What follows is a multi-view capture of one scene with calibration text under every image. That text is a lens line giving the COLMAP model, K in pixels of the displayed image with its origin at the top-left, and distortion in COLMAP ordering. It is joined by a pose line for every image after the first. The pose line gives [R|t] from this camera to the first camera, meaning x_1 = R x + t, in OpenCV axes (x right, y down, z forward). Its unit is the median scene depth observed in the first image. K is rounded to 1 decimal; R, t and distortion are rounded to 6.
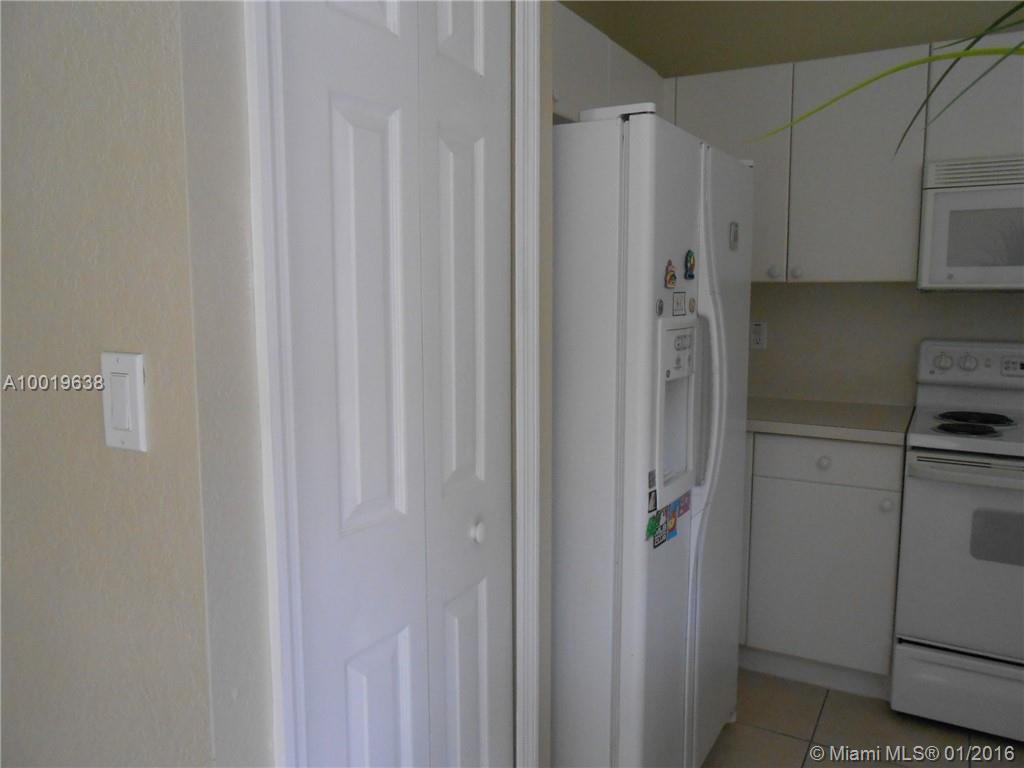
lens RADIAL K [[796.9, 0, 514.3], [0, 796.9, 381.4], [0, 0, 1]] dist [-0.053739, 0.093688]
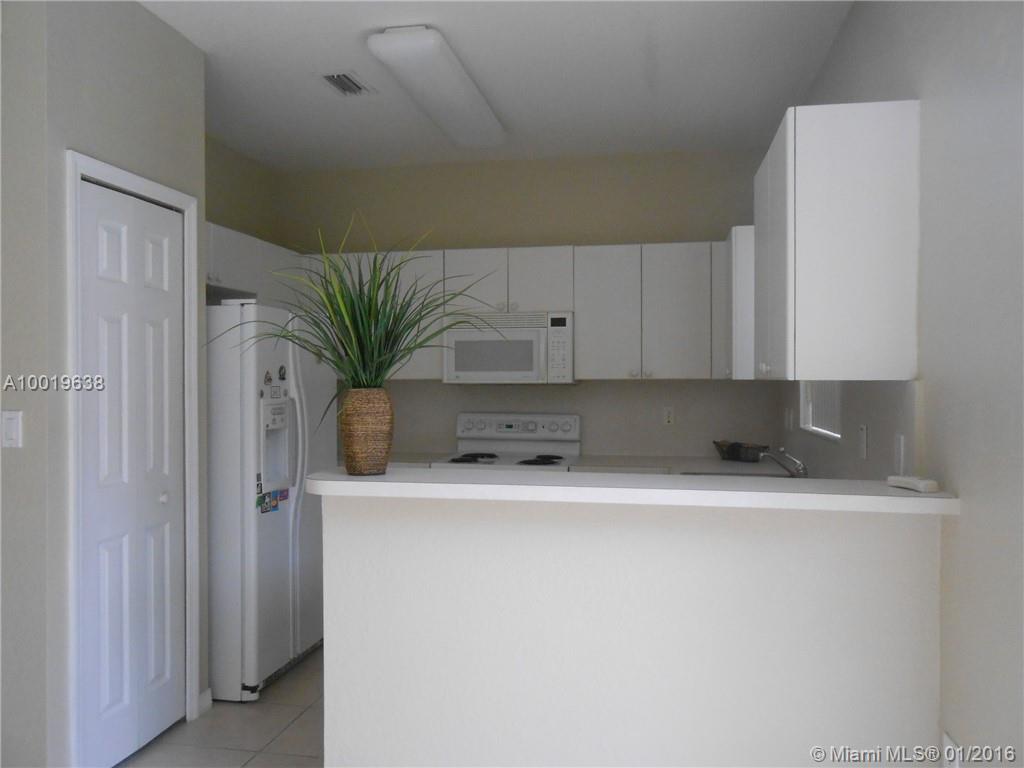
lens RADIAL K [[796.9, 0, 514.3], [0, 796.9, 381.4], [0, 0, 1]] dist [-0.053739, 0.093688]
pose [[0.948050, -0.002523, 0.318111, 0.146394], [0.039164, 0.993287, -0.108842, 0.123957], [-0.315701, 0.115646, 0.941785, -1.147415]]
